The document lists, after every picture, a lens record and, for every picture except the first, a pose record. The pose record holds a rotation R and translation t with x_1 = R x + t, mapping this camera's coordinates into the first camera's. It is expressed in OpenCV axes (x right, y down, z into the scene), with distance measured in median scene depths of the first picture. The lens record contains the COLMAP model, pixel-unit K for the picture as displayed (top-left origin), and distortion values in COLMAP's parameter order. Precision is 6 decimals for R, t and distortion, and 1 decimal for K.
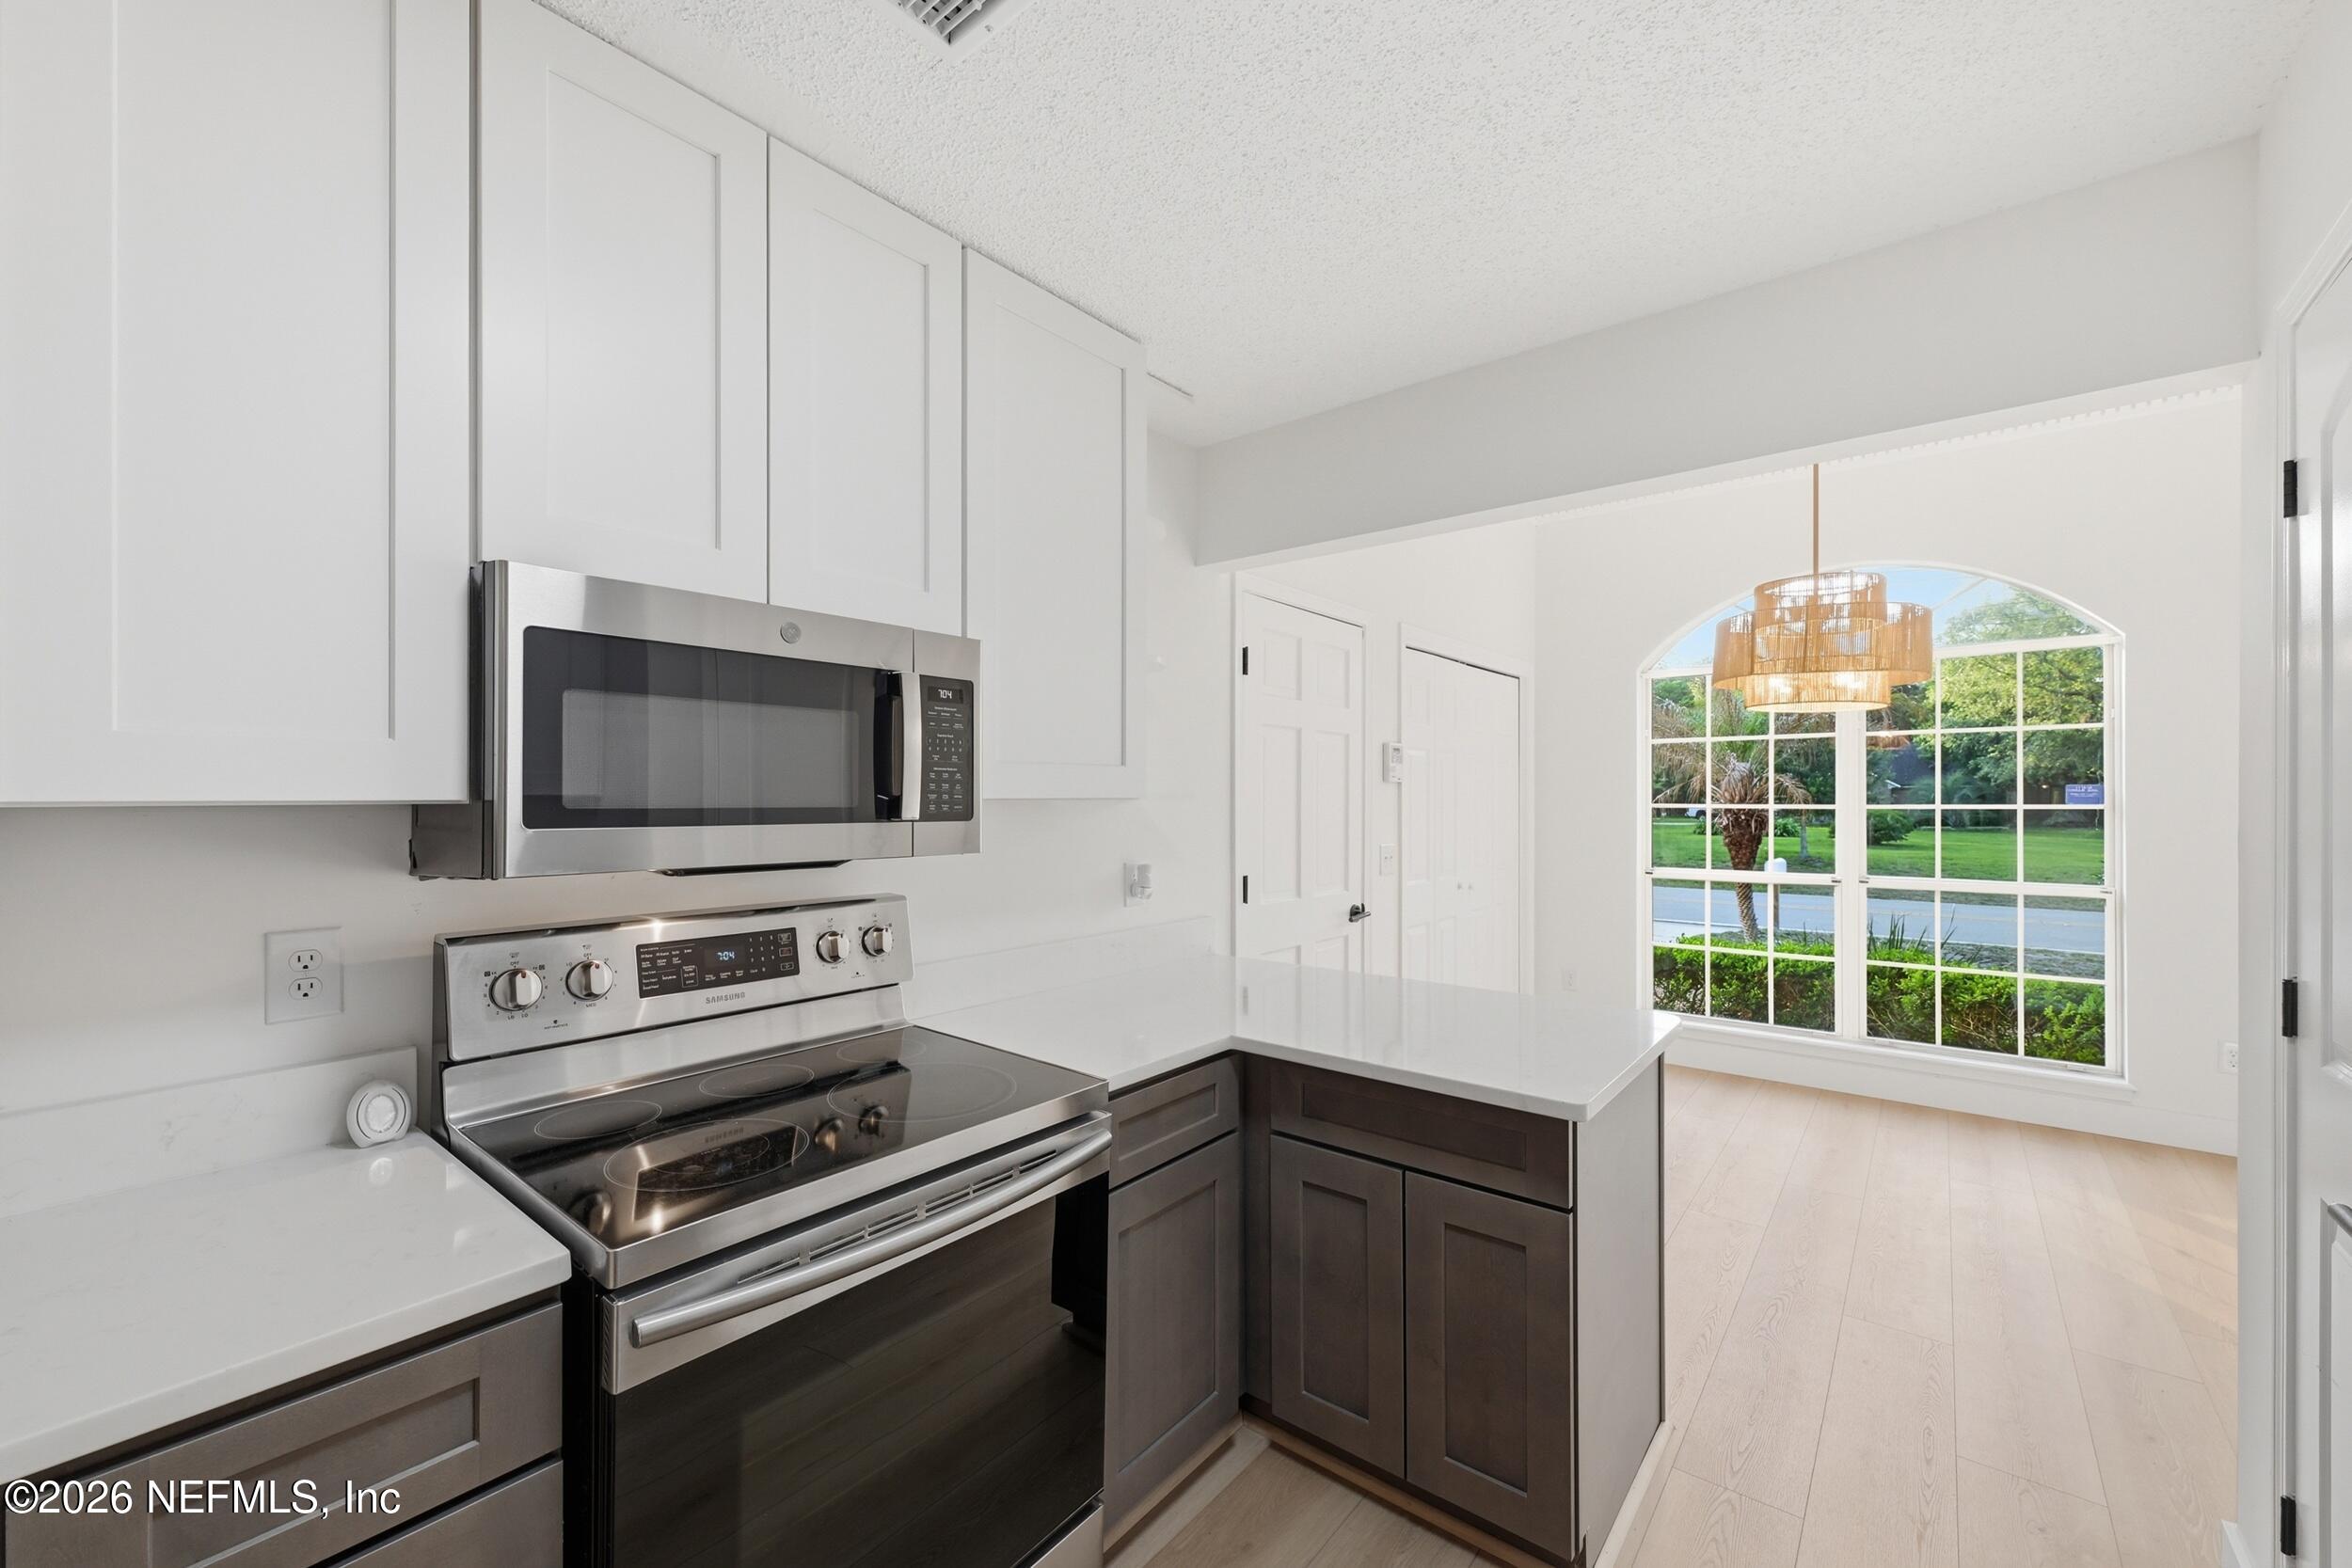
lens RADIAL K [[931.0, 0, 1187.5], [0, 931.0, 794.2], [0, 0, 1]] dist [0.000173, -0.000426]
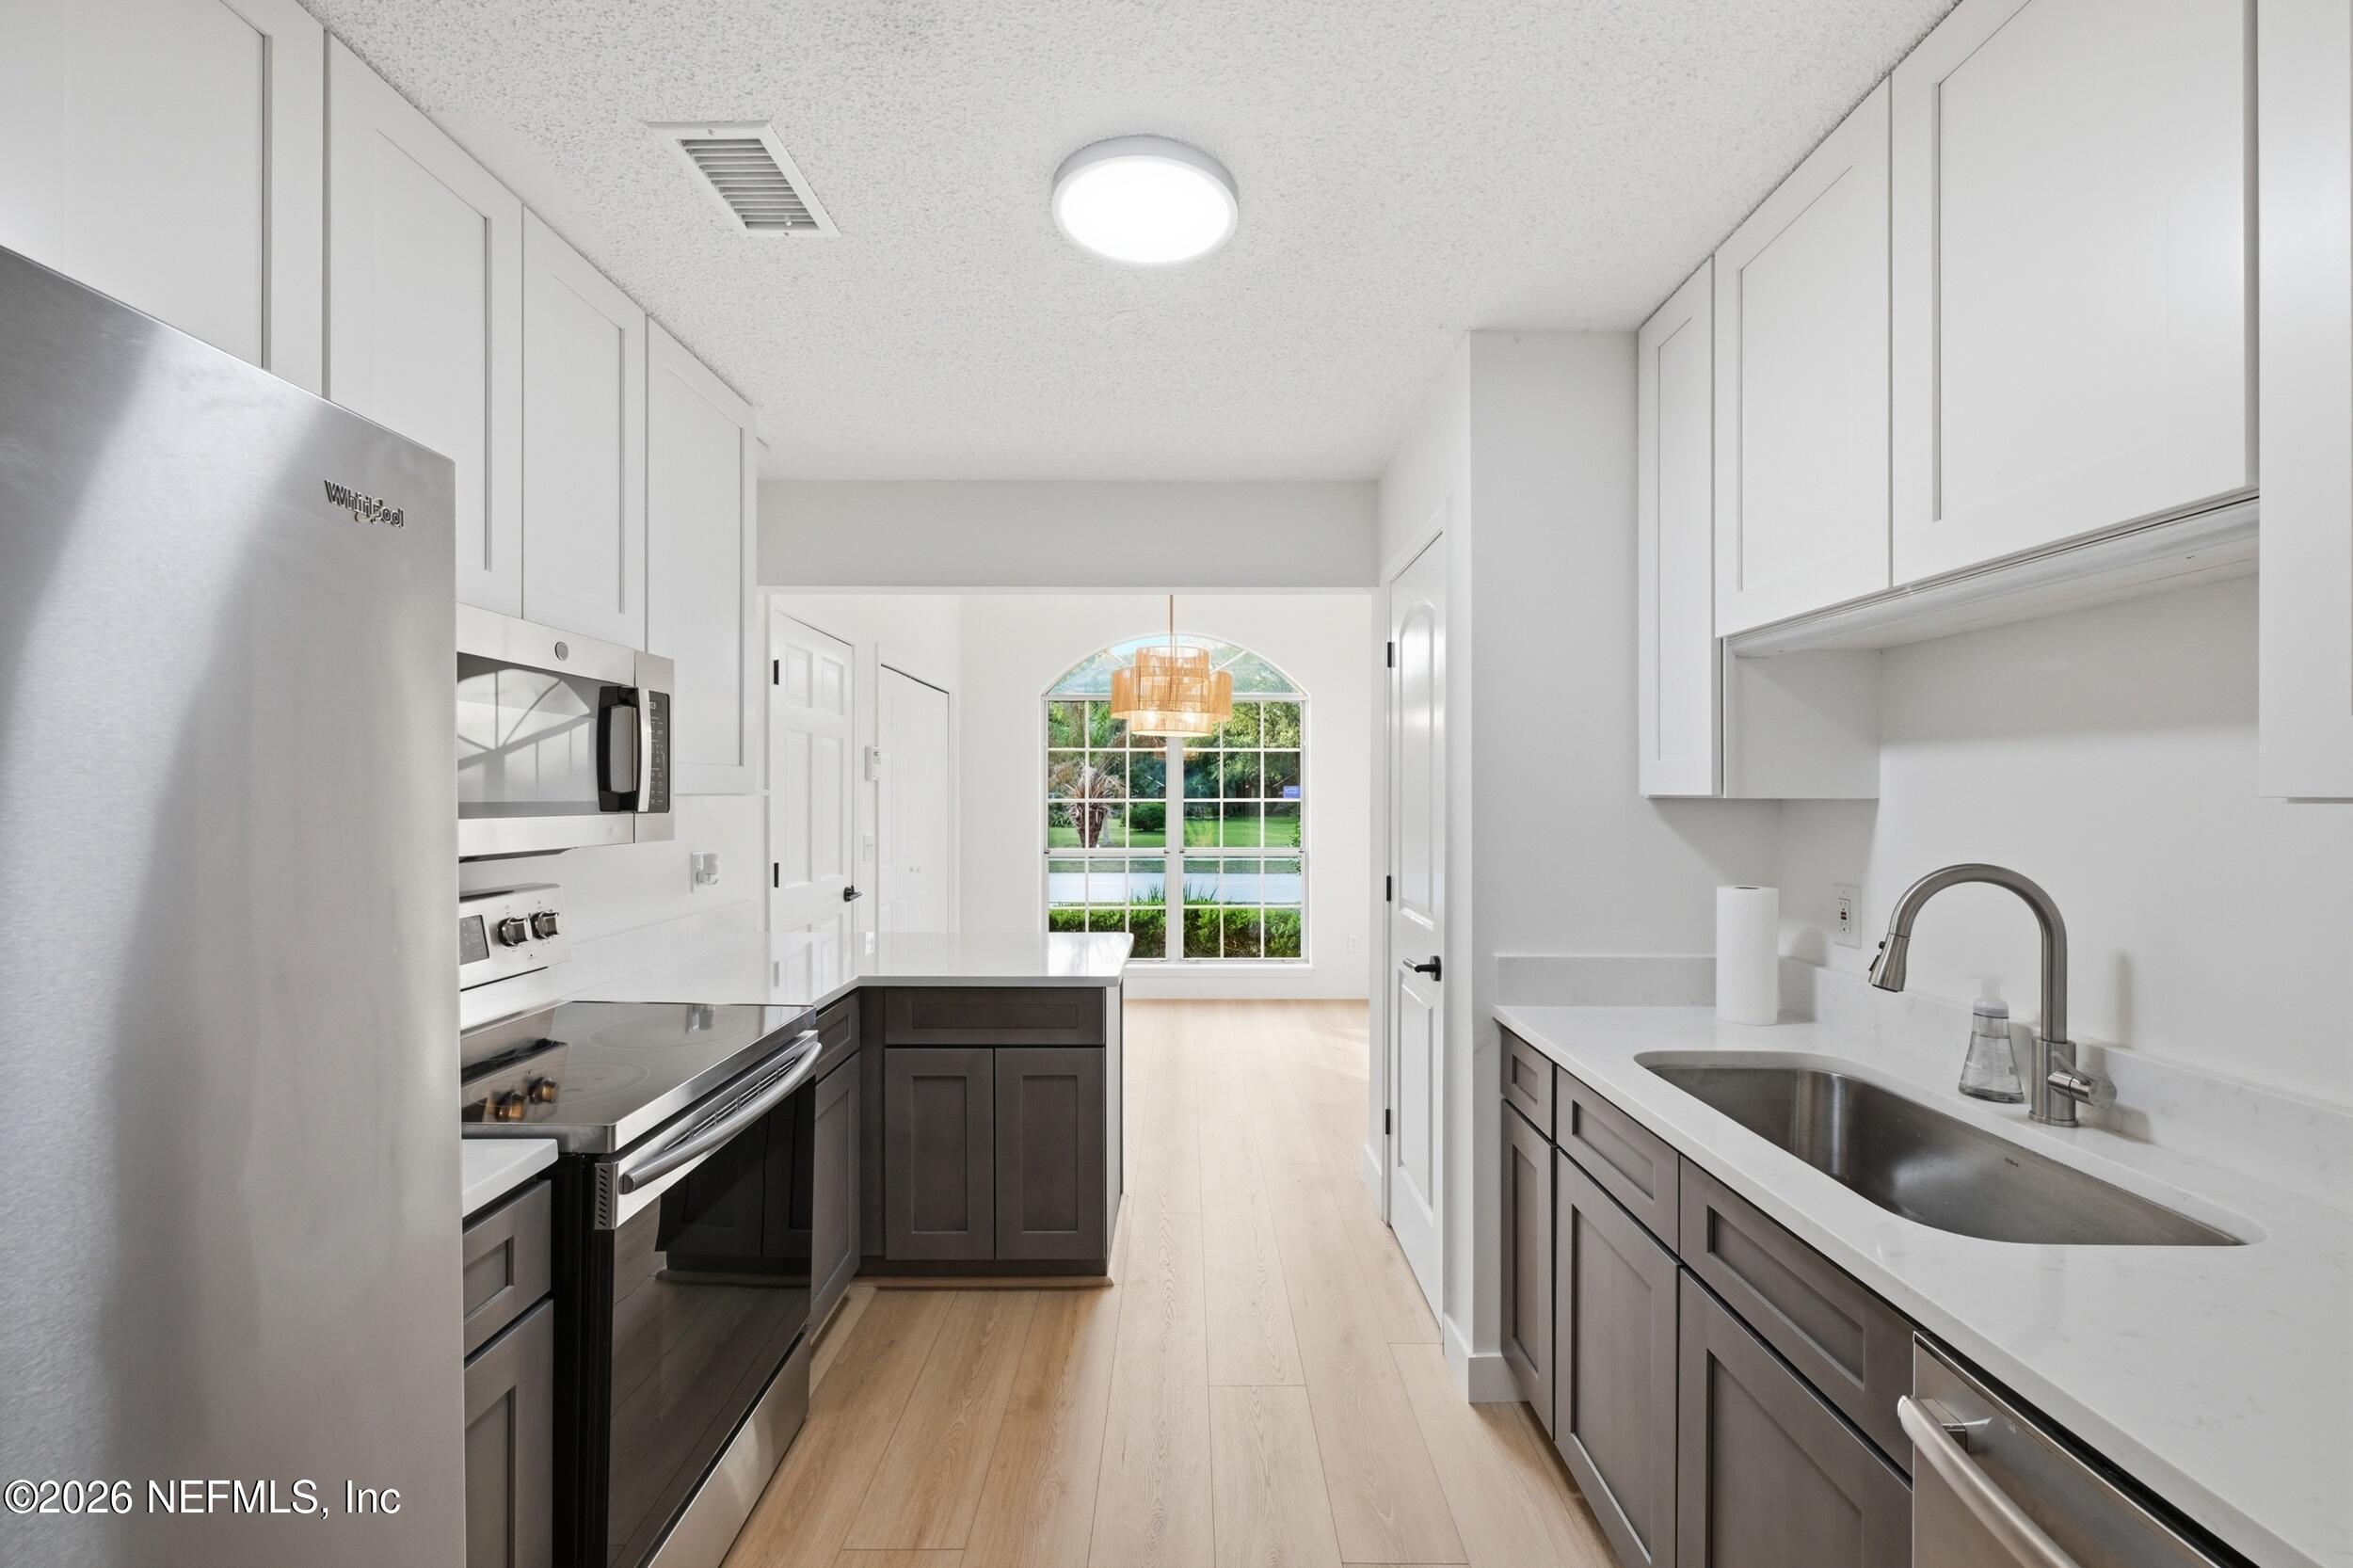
lens RADIAL K [[931.4, 0, 1188.0], [0, 931.4, 794.2], [0, 0, 1]] dist [0.000173, -0.000426]
pose [[0.775412, 0.000195, 0.631456, -0.262786], [-0.002378, 0.999994, 0.002611, 0.000322], [-0.631452, -0.003526, 0.775407, -0.186961]]
